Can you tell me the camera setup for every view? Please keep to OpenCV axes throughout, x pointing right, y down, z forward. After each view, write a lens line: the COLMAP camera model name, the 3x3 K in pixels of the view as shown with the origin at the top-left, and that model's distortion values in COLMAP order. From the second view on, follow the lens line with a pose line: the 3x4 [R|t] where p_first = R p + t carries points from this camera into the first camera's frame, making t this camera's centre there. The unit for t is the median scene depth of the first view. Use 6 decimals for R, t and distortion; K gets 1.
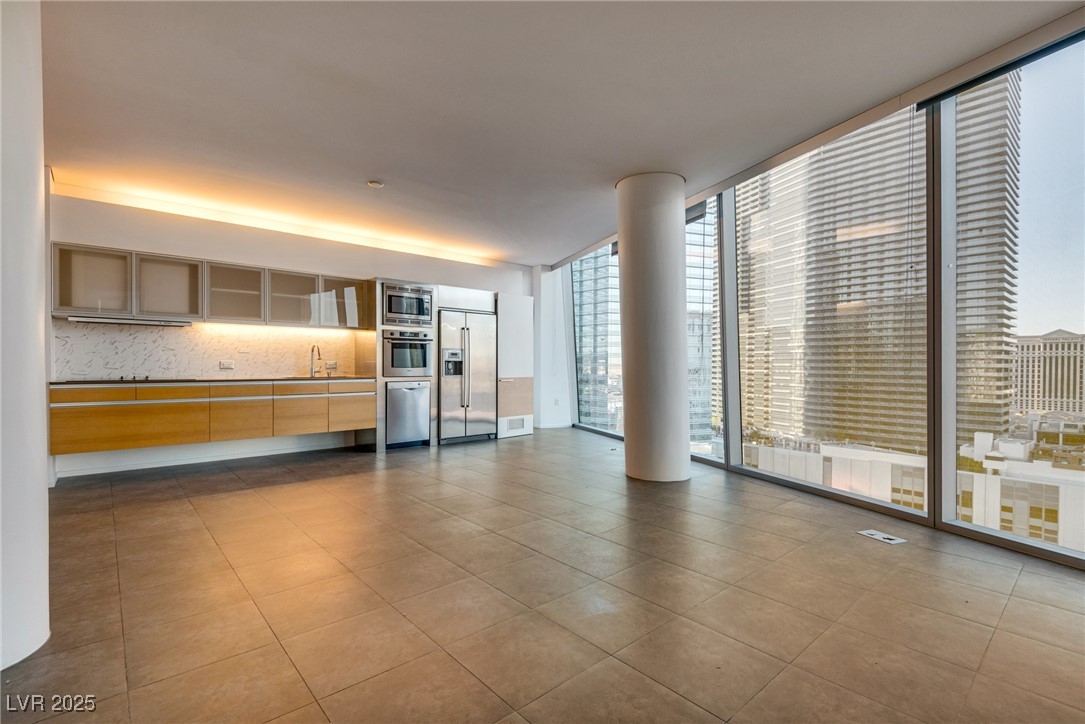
lens RADIAL K [[493.5, 0, 548.9], [0, 493.5, 365.5], [0, 0, 1]] dist [0.019695, -0.002921]
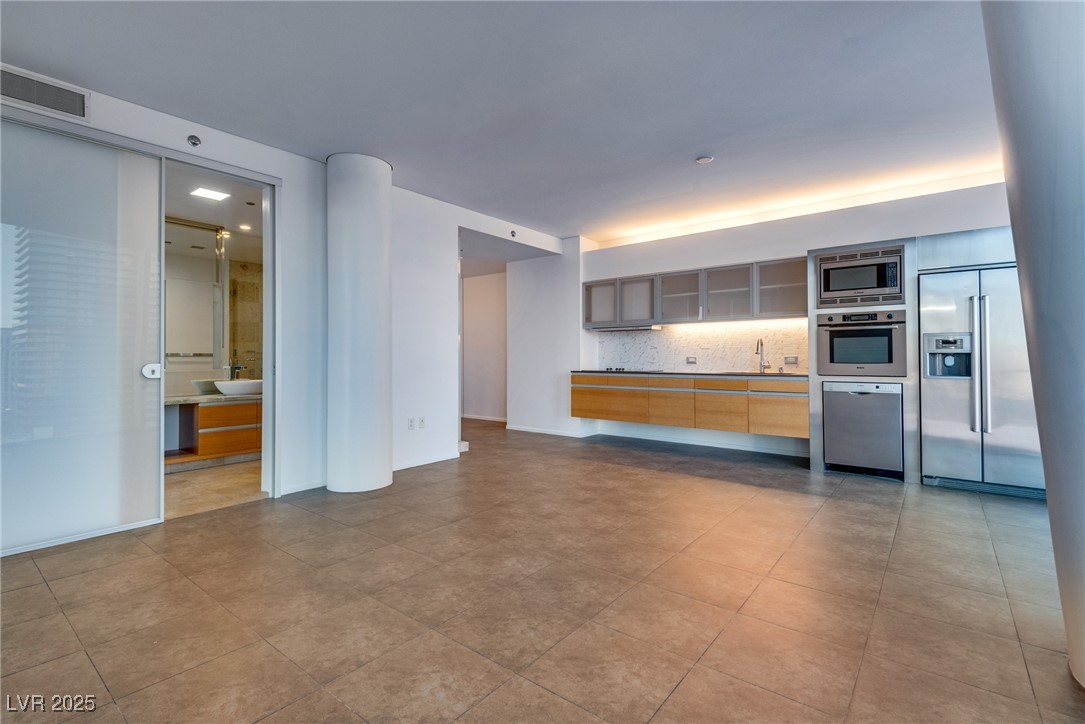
lens RADIAL K [[493.5, 0, 519.8], [0, 493.5, 351.2], [0, 0, 1]] dist [0.019695, -0.002921]
pose [[0.141602, -0.018718, -0.989747, 0.377987], [0.001588, 0.999824, -0.018682, -0.000649], [0.989922, 0.001074, 0.141607, 0.418863]]
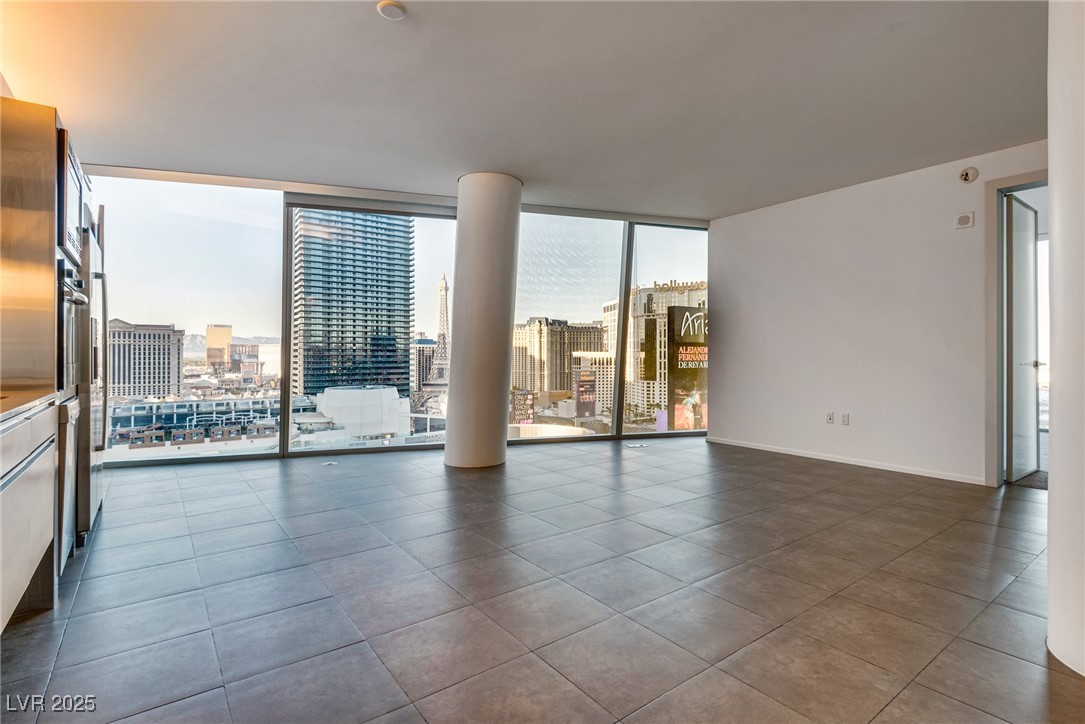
lens RADIAL K [[512.7, 0, 547.2], [0, 512.7, 352.4], [0, 0, 1]] dist [0.024112, -0.003922]
pose [[0.100734, -0.001267, 0.994913, -0.668064], [0.003540, 0.999993, 0.000915, -0.004192], [-0.994907, 0.003430, 0.100738, 0.600543]]
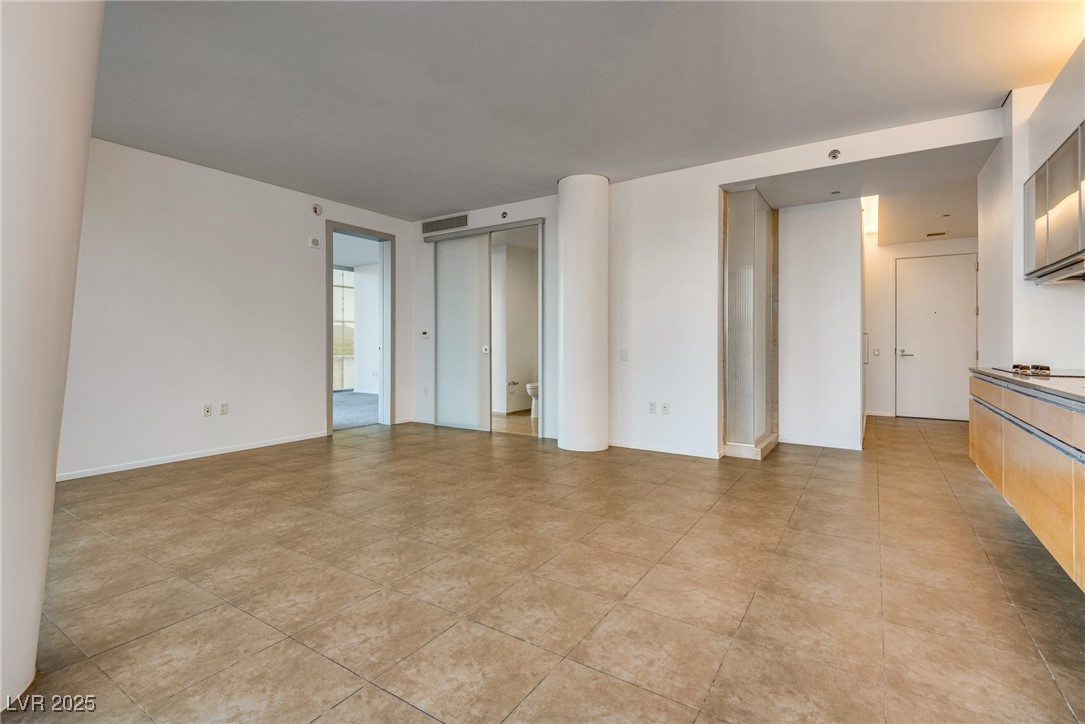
lens RADIAL K [[512.7, 0, 547.0], [0, 512.7, 337.5], [0, 0, 1]] dist [0.024112, -0.003922]
pose [[-0.965193, -0.010372, -0.261332, -0.063837], [-0.008025, 0.999917, -0.010044, -0.001824], [0.261415, -0.007598, -0.965197, 1.128018]]
